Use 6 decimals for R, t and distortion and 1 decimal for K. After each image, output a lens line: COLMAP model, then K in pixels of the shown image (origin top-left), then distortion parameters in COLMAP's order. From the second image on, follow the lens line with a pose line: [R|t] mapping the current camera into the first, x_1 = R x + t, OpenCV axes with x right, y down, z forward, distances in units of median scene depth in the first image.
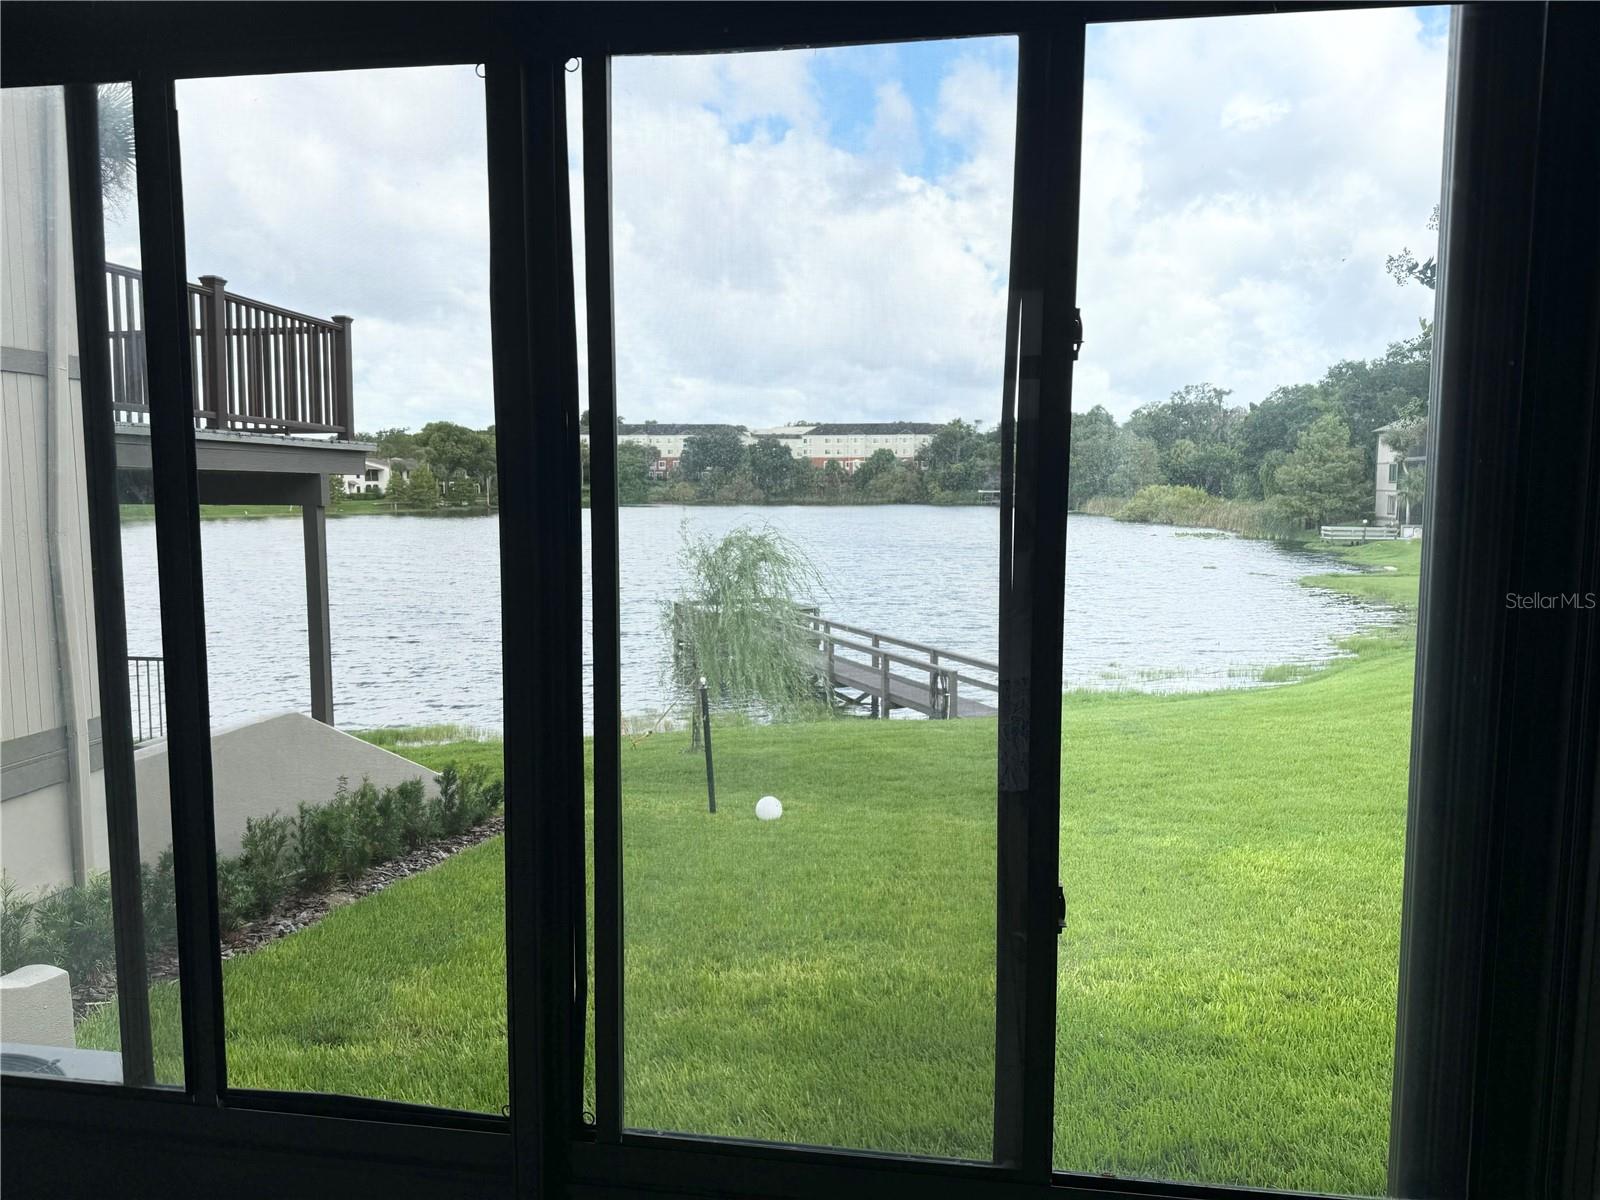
lens RADIAL K [[1127.0, 0, 800.0], [0, 1127.0, 600.0], [0, 0, 1]] dist [0.086486, -0.001161]
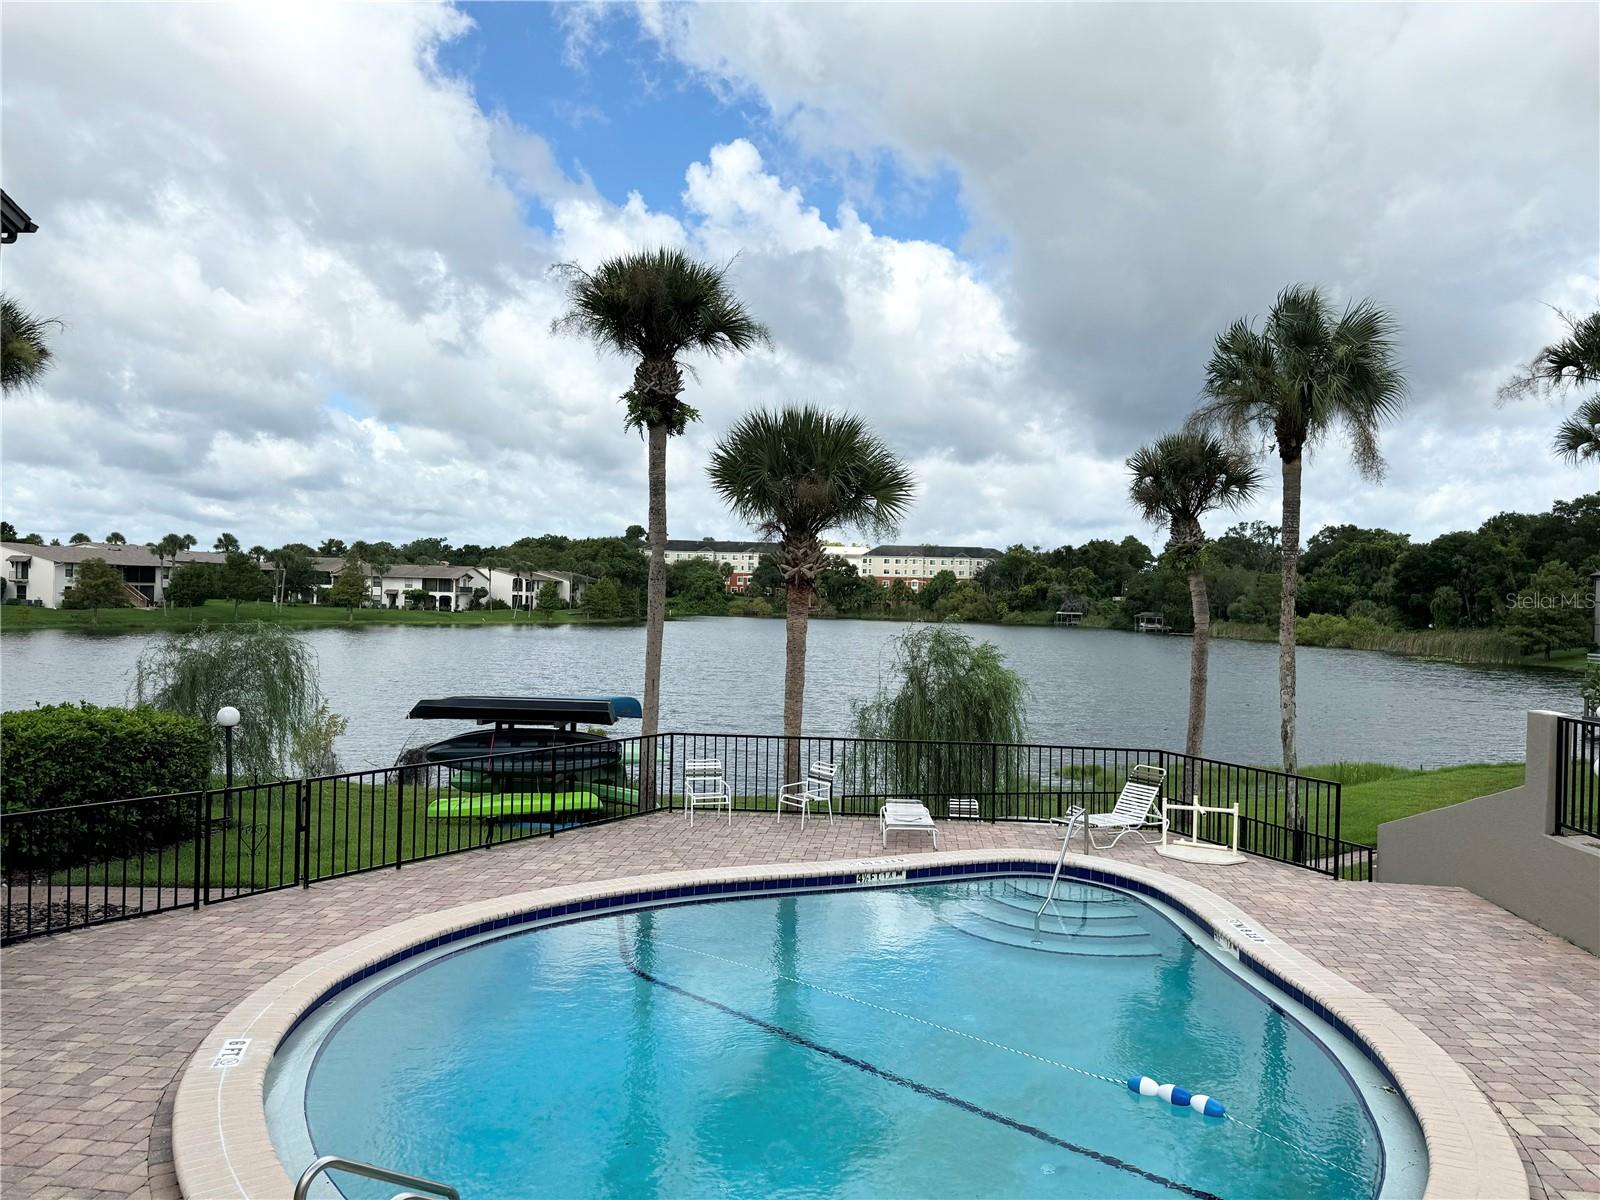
lens RADIAL K [[1127.0, 0, 800.0], [0, 1127.0, 600.0], [0, 0, 1]] dist [0.086486, -0.001161]
pose [[0.998065, 0.024759, 0.057037, -0.134999], [-0.018814, 0.994554, -0.102506, 0.006133], [-0.059265, 0.101234, 0.993096, -0.050701]]
